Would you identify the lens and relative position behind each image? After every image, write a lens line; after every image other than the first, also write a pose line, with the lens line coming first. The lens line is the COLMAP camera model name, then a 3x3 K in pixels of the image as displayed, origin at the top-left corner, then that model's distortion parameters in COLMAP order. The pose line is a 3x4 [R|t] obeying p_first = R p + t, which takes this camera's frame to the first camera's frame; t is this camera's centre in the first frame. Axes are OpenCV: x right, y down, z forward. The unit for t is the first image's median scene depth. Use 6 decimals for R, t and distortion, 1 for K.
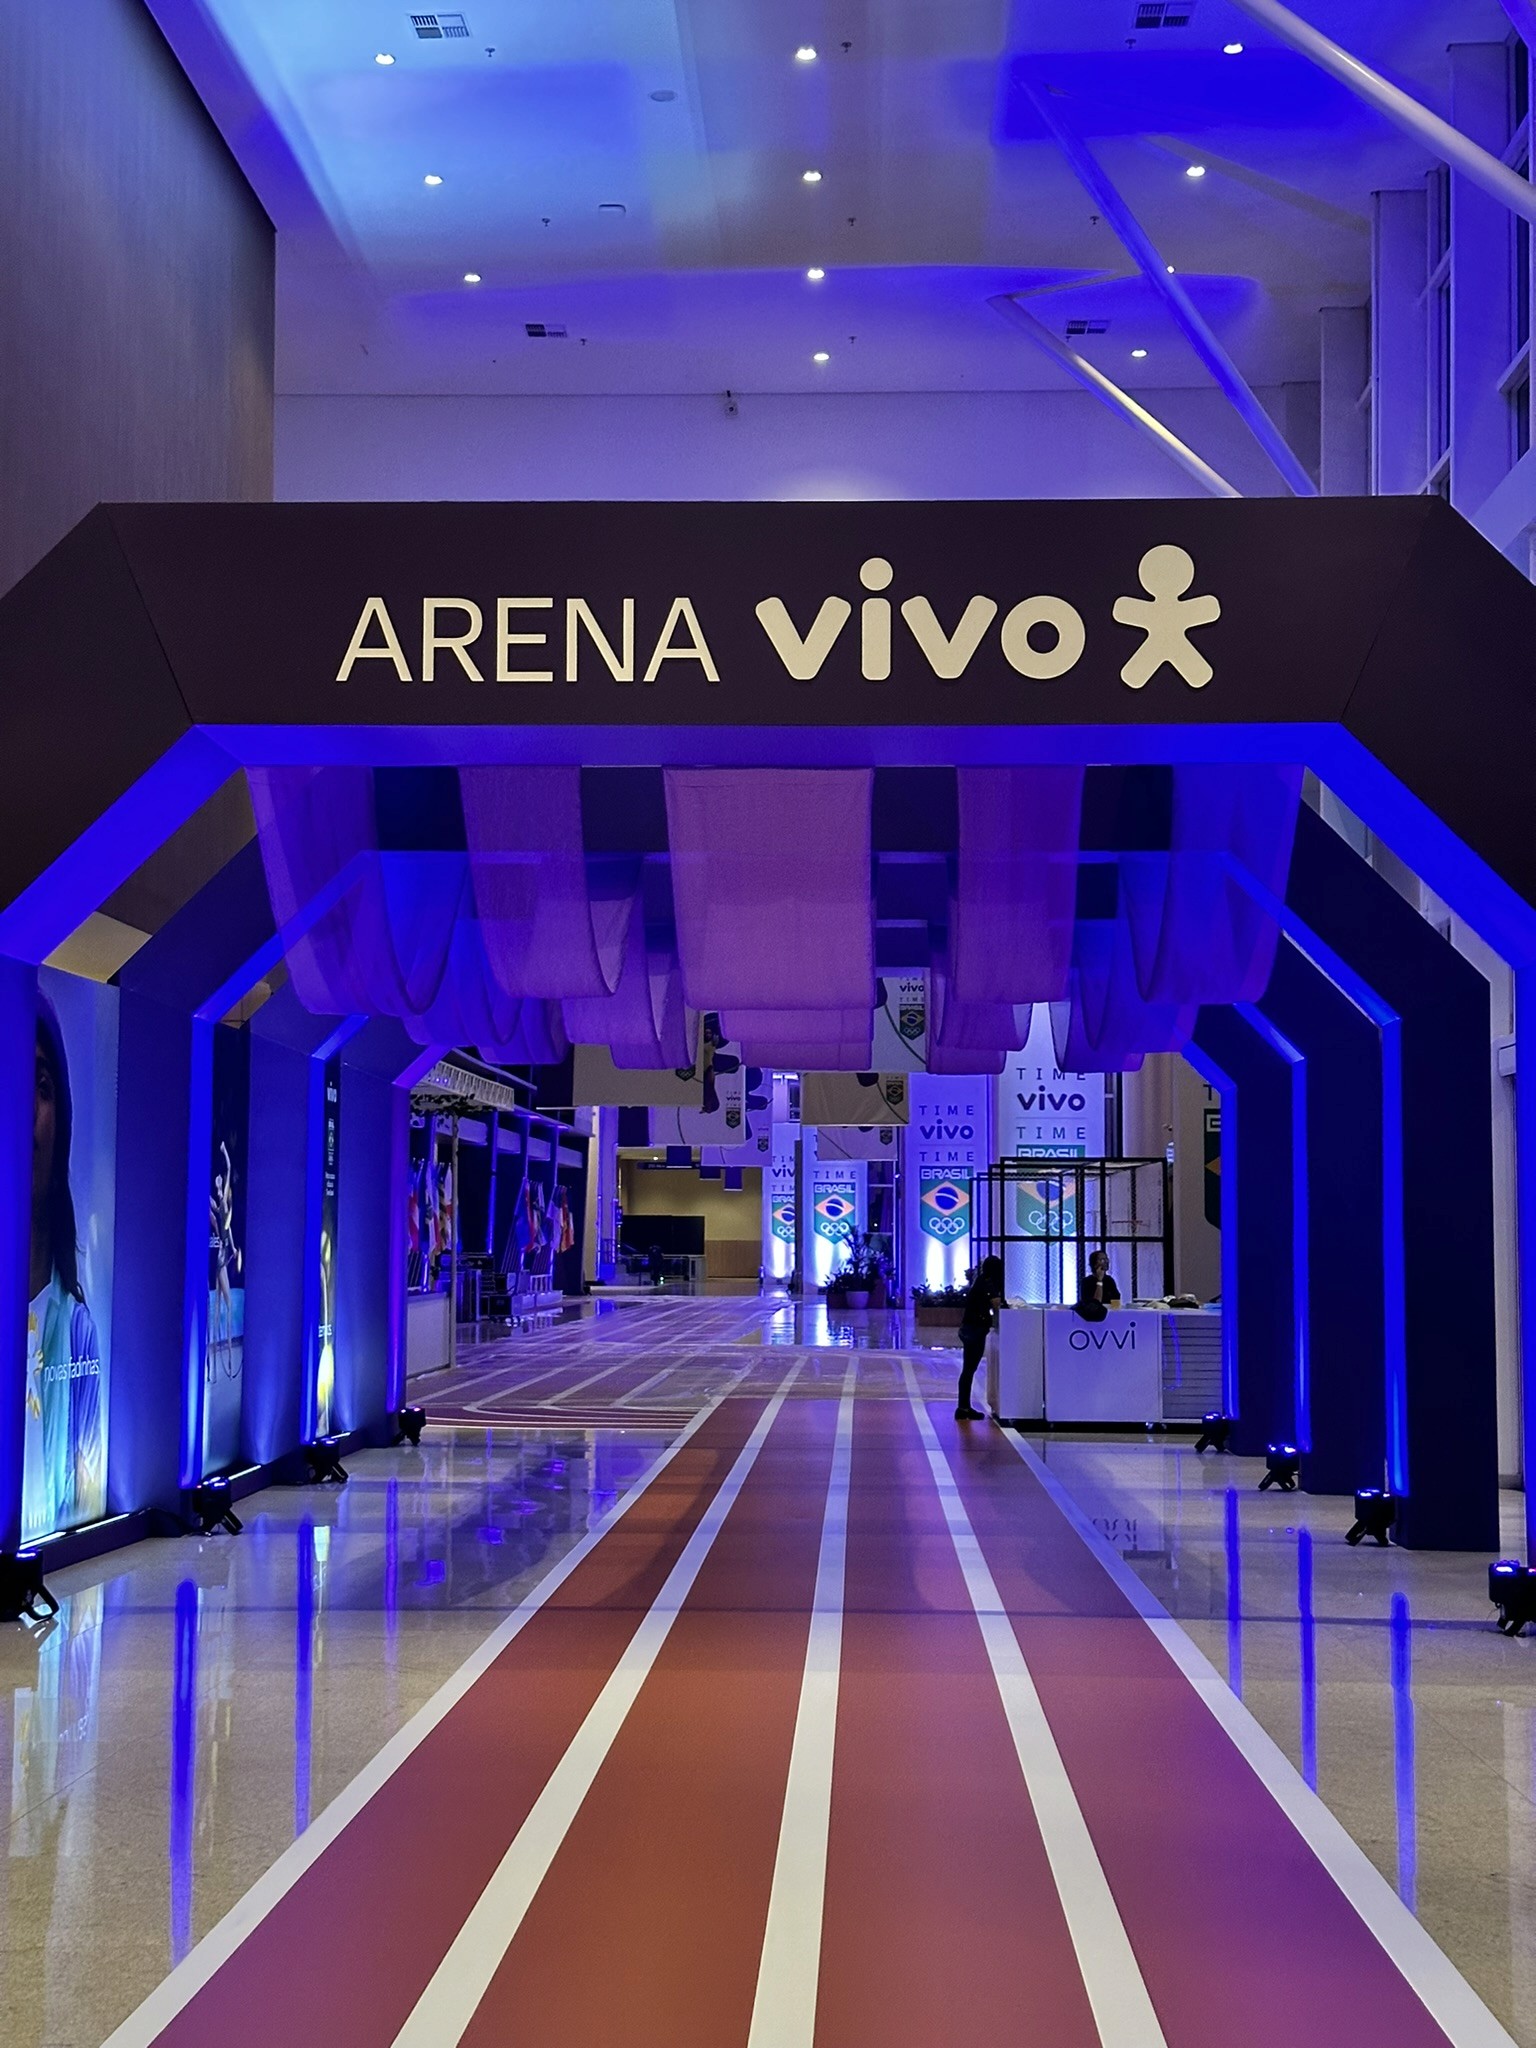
lens RADIAL K [[2858.9, 0, 750.9], [0, 2858.9, 1028.0], [0, 0, 1]] dist [0.129701, 0.000000]
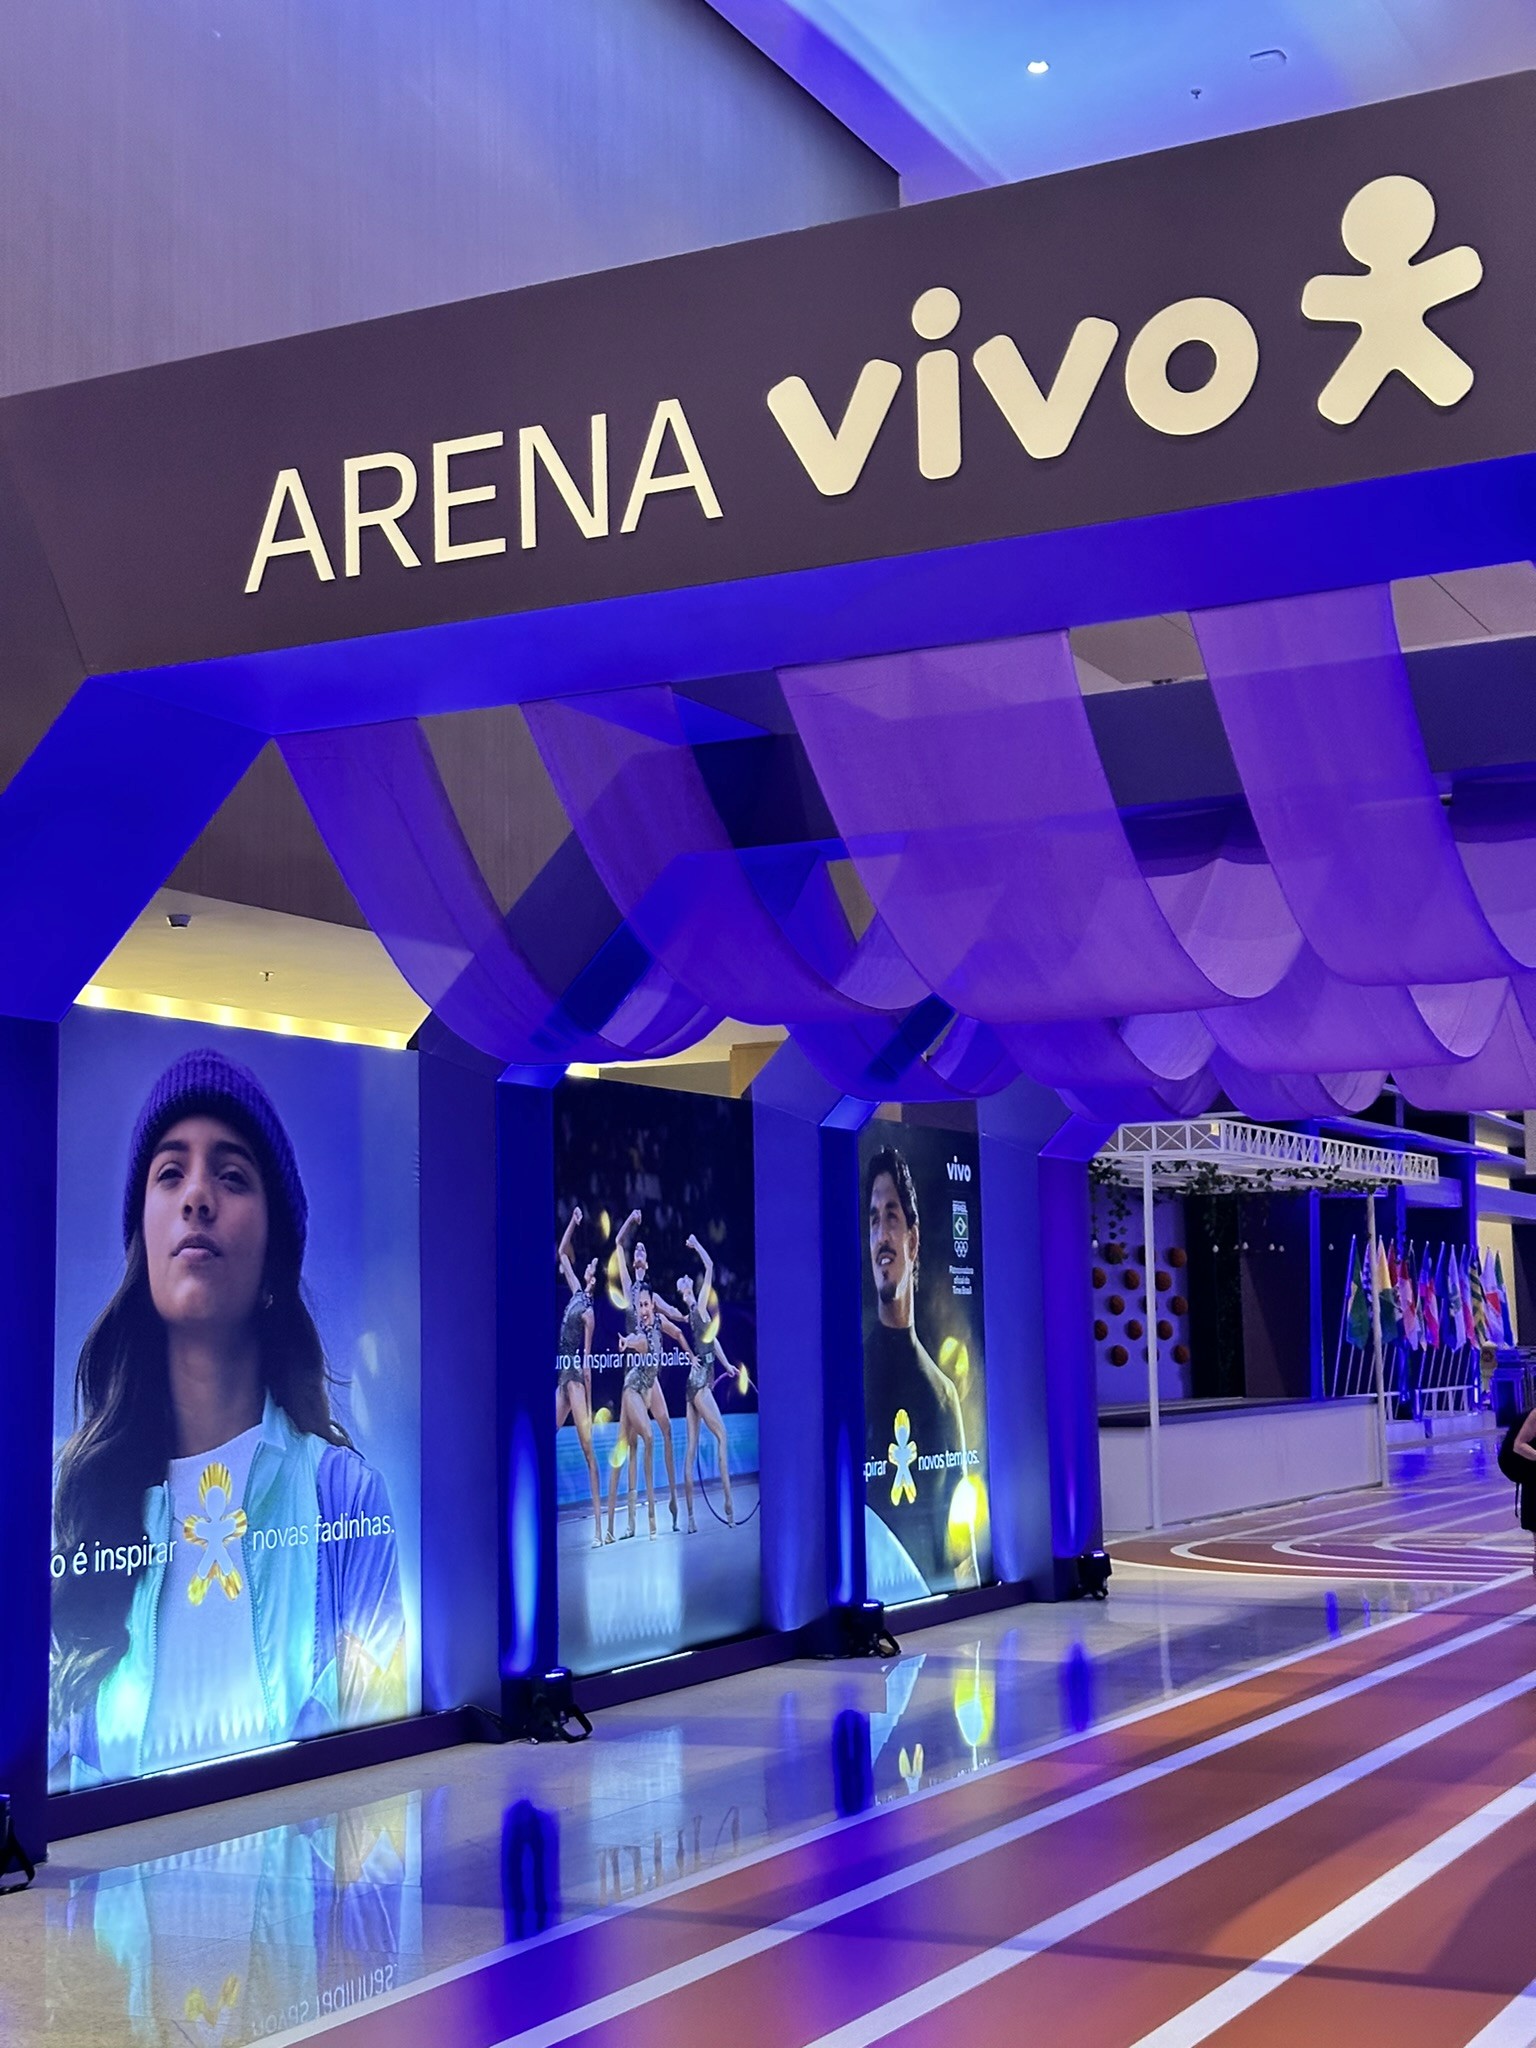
lens RADIAL K [[2858.9, 0, 729.9], [0, 2858.9, 1017.5], [0, 0, 1]] dist [0.129701, 0.000000]
pose [[0.907856, -0.070566, -0.413302, 0.202388], [0.055996, 0.997311, -0.047279, 0.020499], [0.415526, 0.019780, 0.909366, 0.315853]]
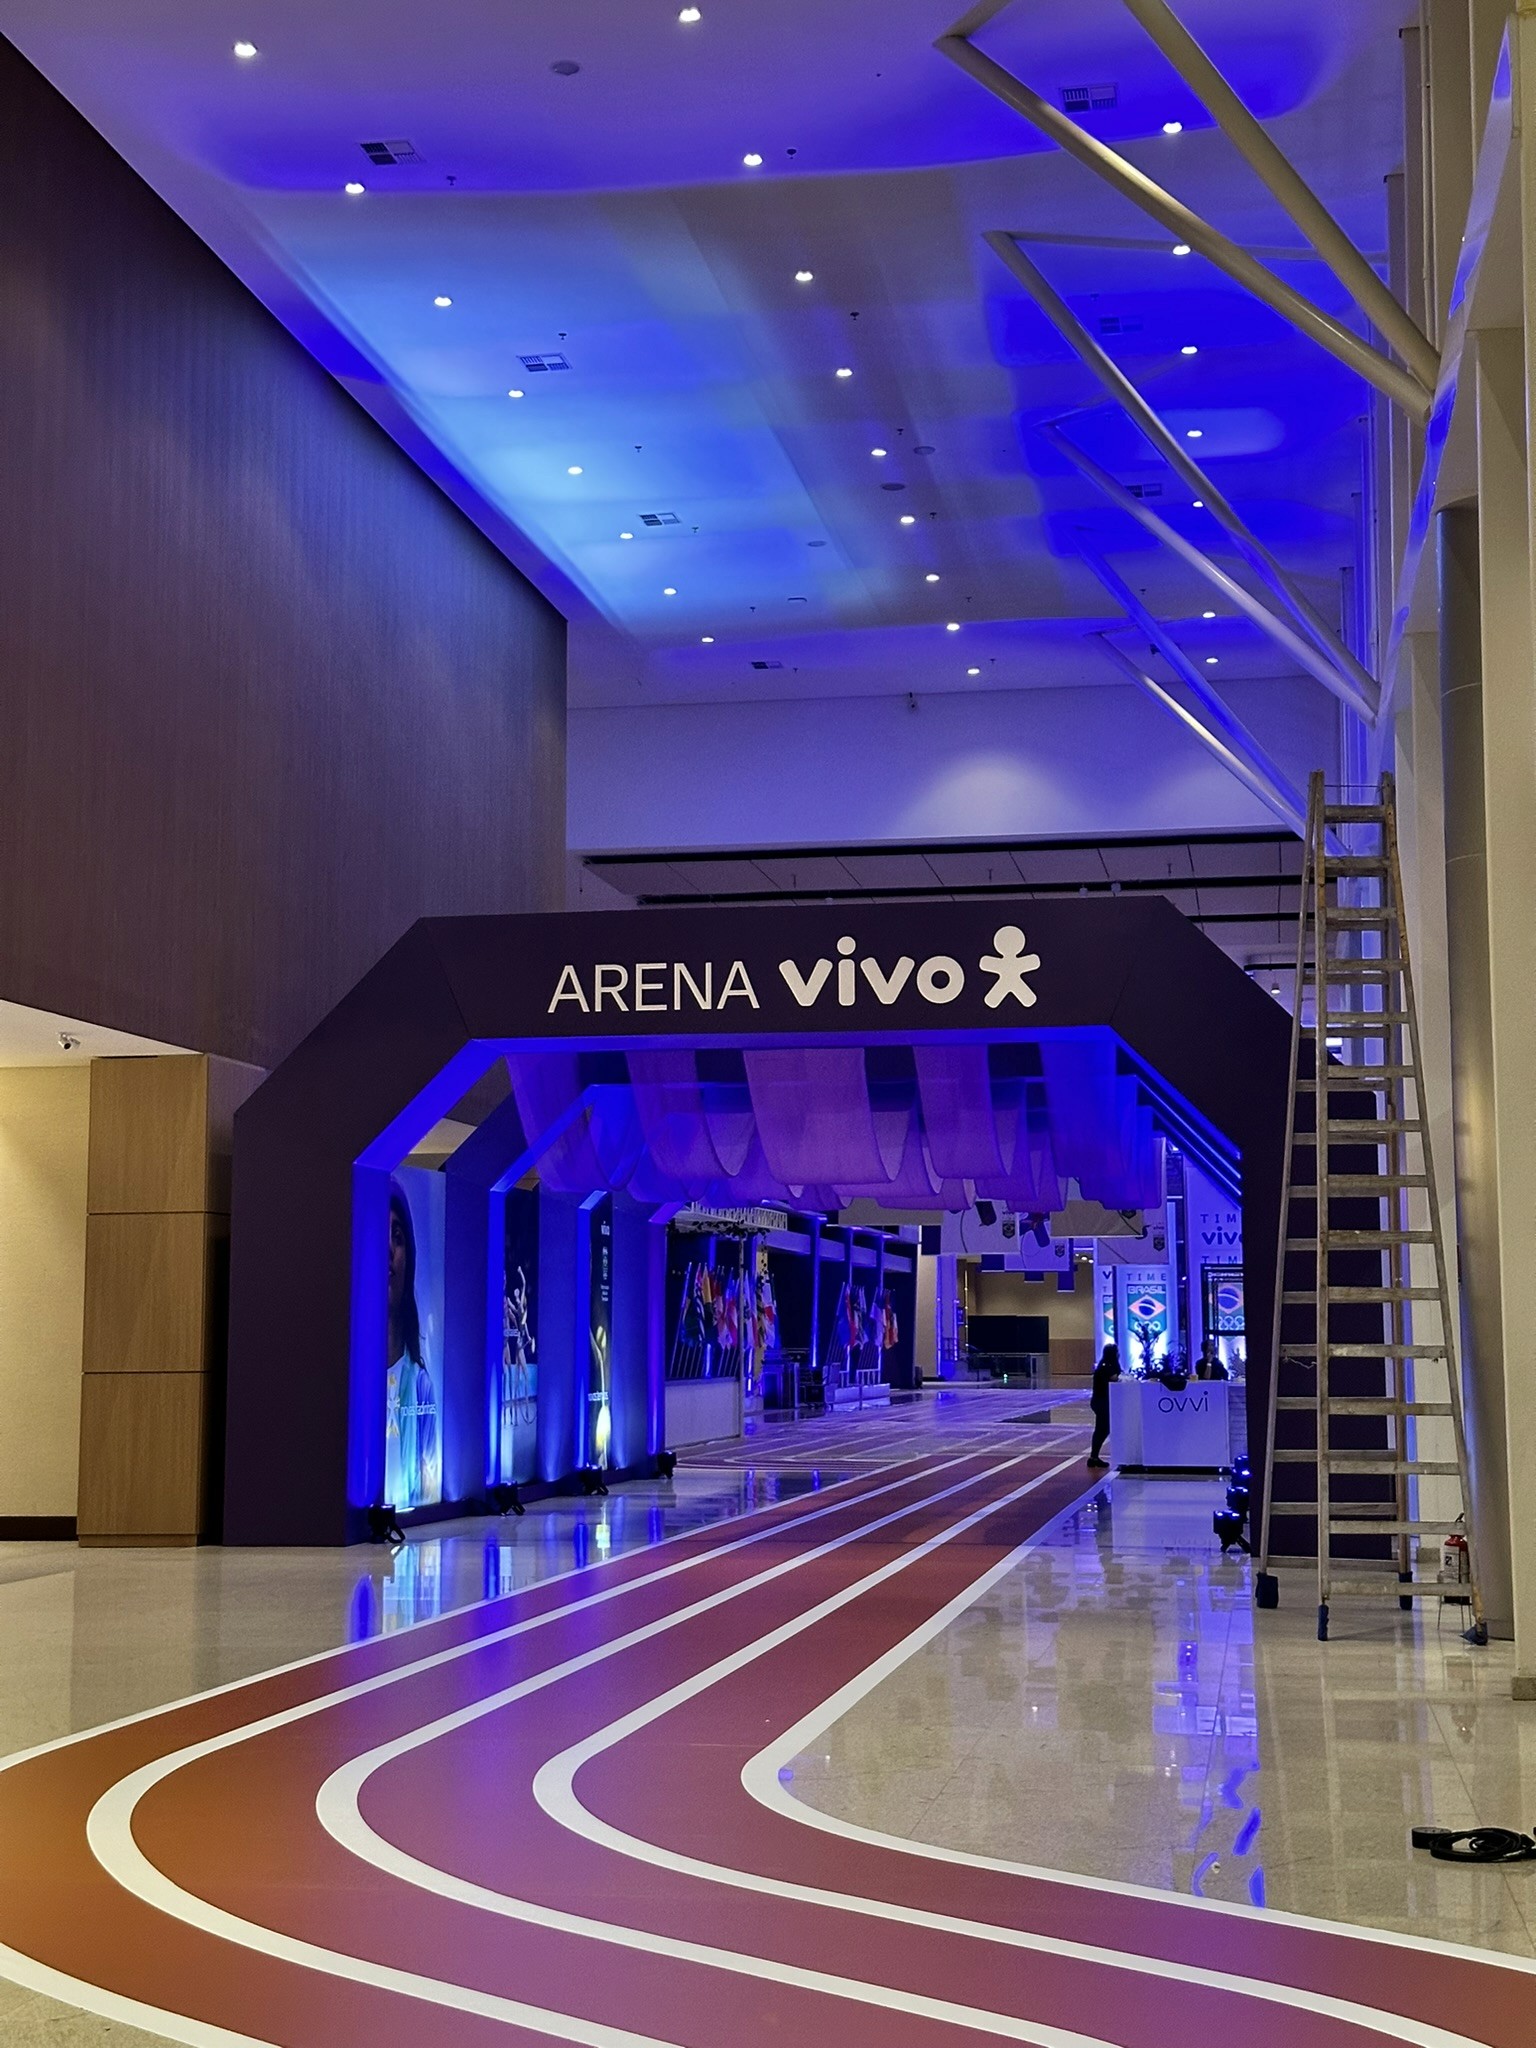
lens RADIAL K [[2858.9, 0, 746.5], [0, 2858.9, 998.1], [0, 0, 1]] dist [0.129701, 0.000000]
pose [[0.990397, -0.023633, -0.136217, 0.175221], [0.017398, 0.998754, -0.046781, -0.035212], [0.137153, 0.043962, 0.989574, -0.591974]]
